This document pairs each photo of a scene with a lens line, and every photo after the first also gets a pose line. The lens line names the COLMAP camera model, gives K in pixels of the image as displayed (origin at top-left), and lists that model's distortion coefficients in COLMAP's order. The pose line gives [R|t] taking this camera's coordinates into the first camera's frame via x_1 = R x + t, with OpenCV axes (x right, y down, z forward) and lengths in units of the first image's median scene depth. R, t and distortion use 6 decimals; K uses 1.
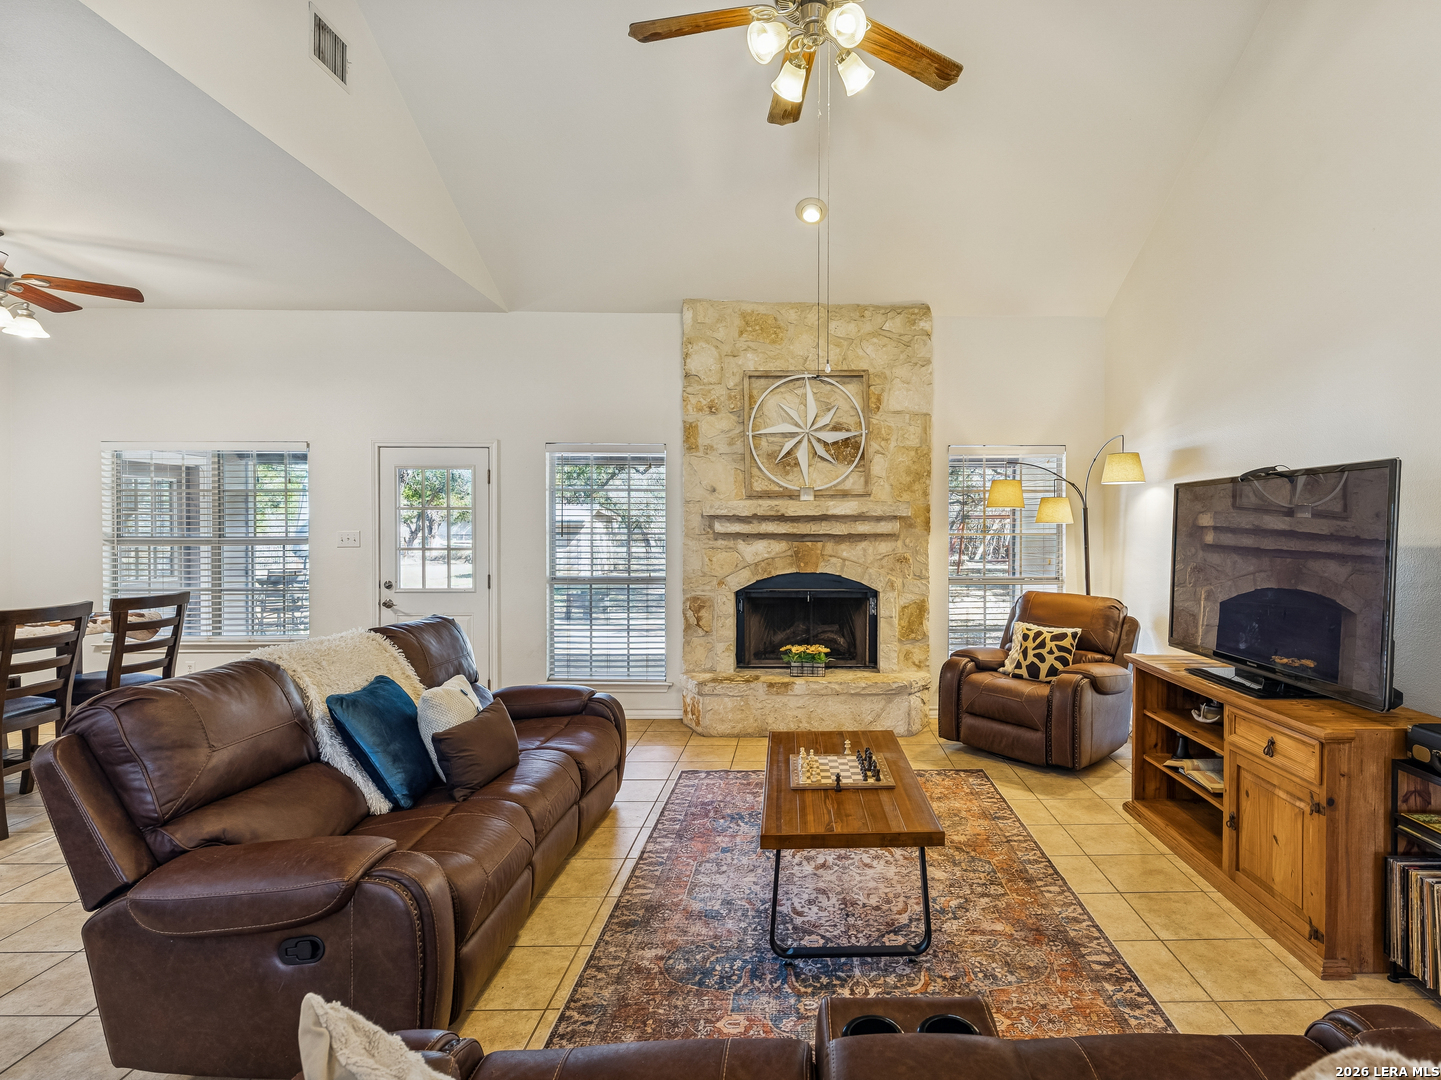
lens RADIAL K [[746.3, 0, 822.4], [0, 746.3, 535.1], [0, 0, 1]] dist [0.001402, -0.000505]
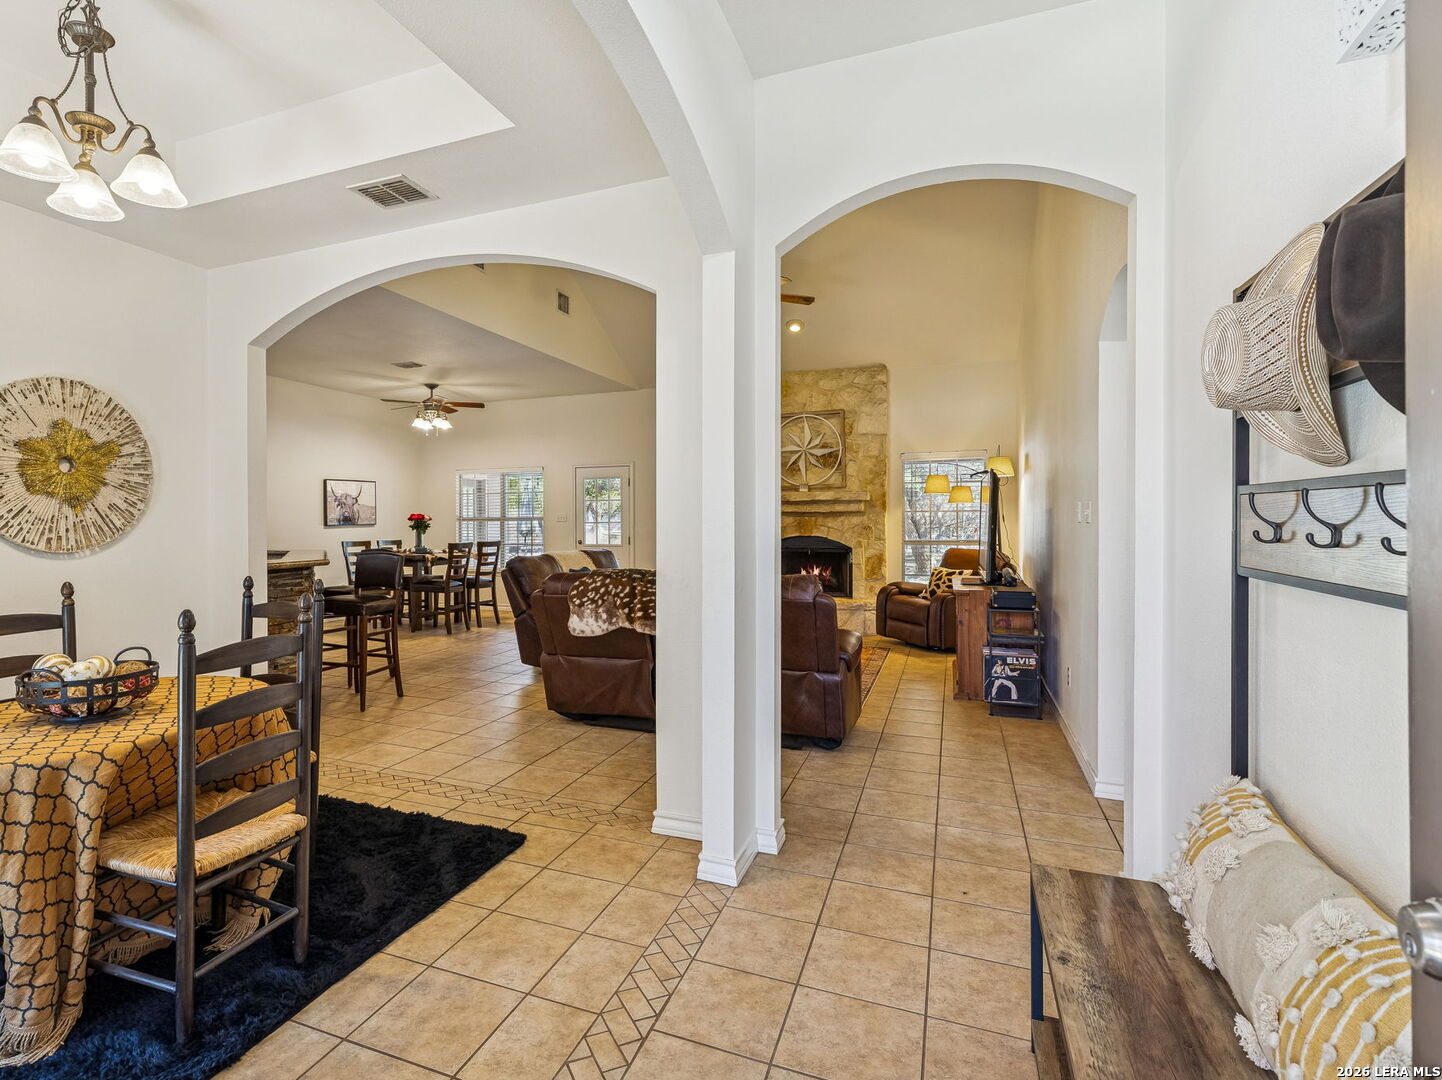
lens RADIAL K [[750.5, 0, 632.7], [0, 750.5, 518.8], [0, 0, 1]] dist [0.003361, -0.000010]
pose [[0.908313, -0.006479, -0.418242, 0.322317], [0.002622, 0.999949, -0.009795, 0.028163], [0.418284, 0.007800, 0.908283, -0.649077]]
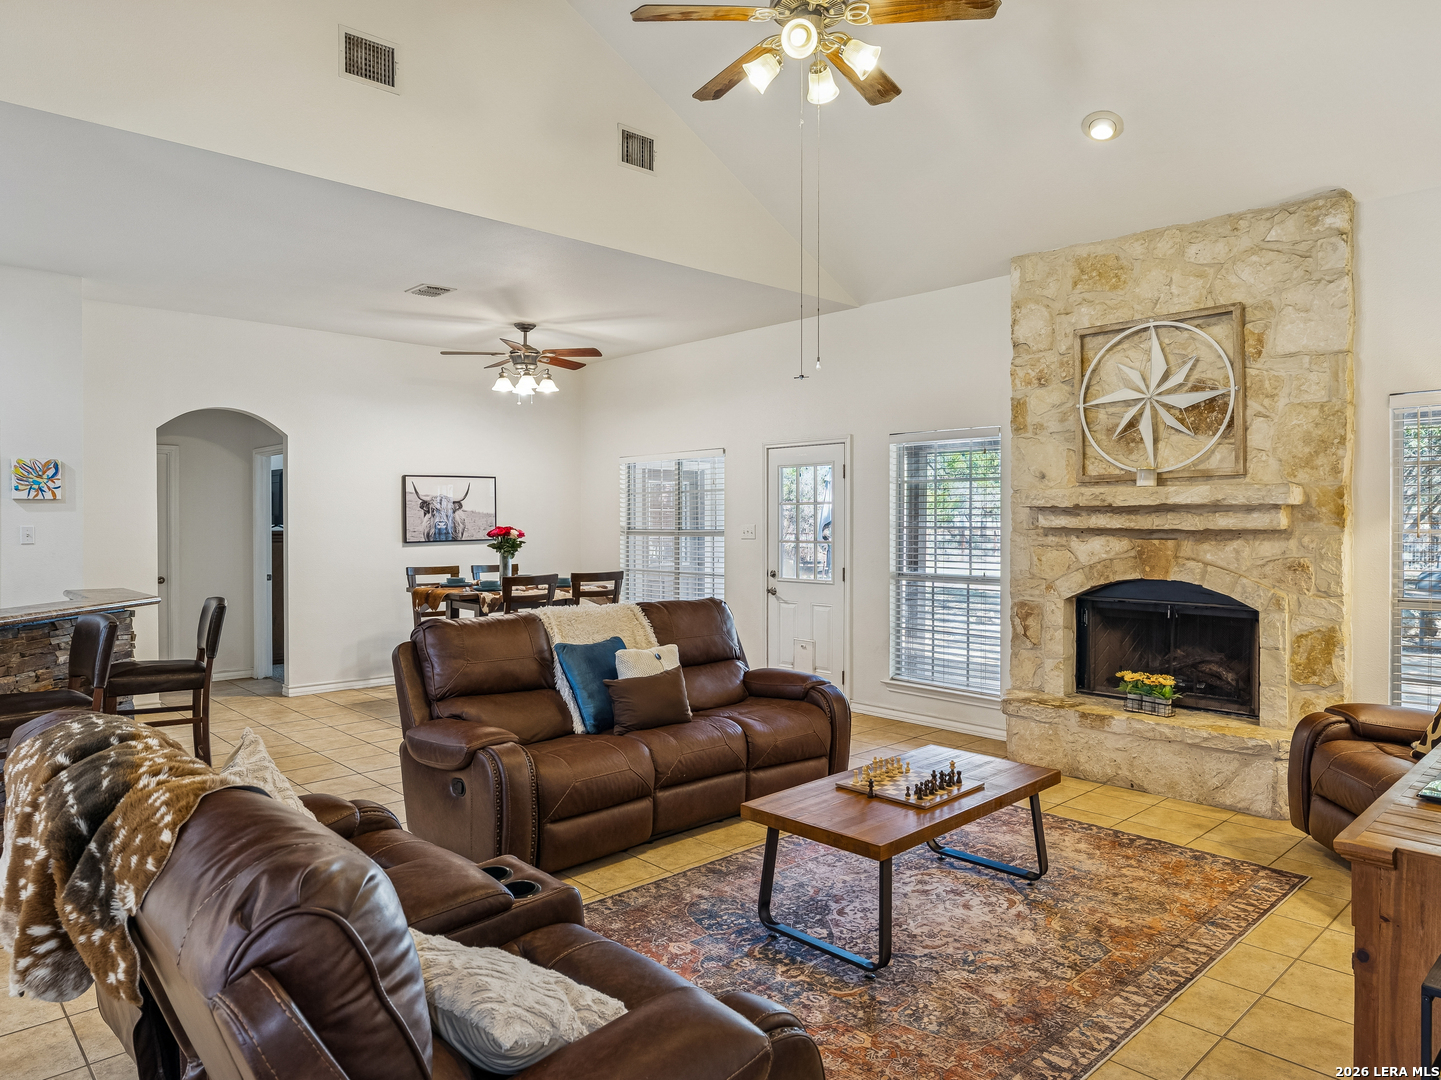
lens RADIAL K [[935.7, 0, 721.0], [0, 935.7, 521.1], [0, 0, 1]] dist [-0.004859, -0.001669]
pose [[0.664625, -0.001716, -0.747175, 0.401608], [-0.003955, 0.999975, -0.005815, -0.002651], [0.747166, 0.006820, 0.664602, 0.027056]]
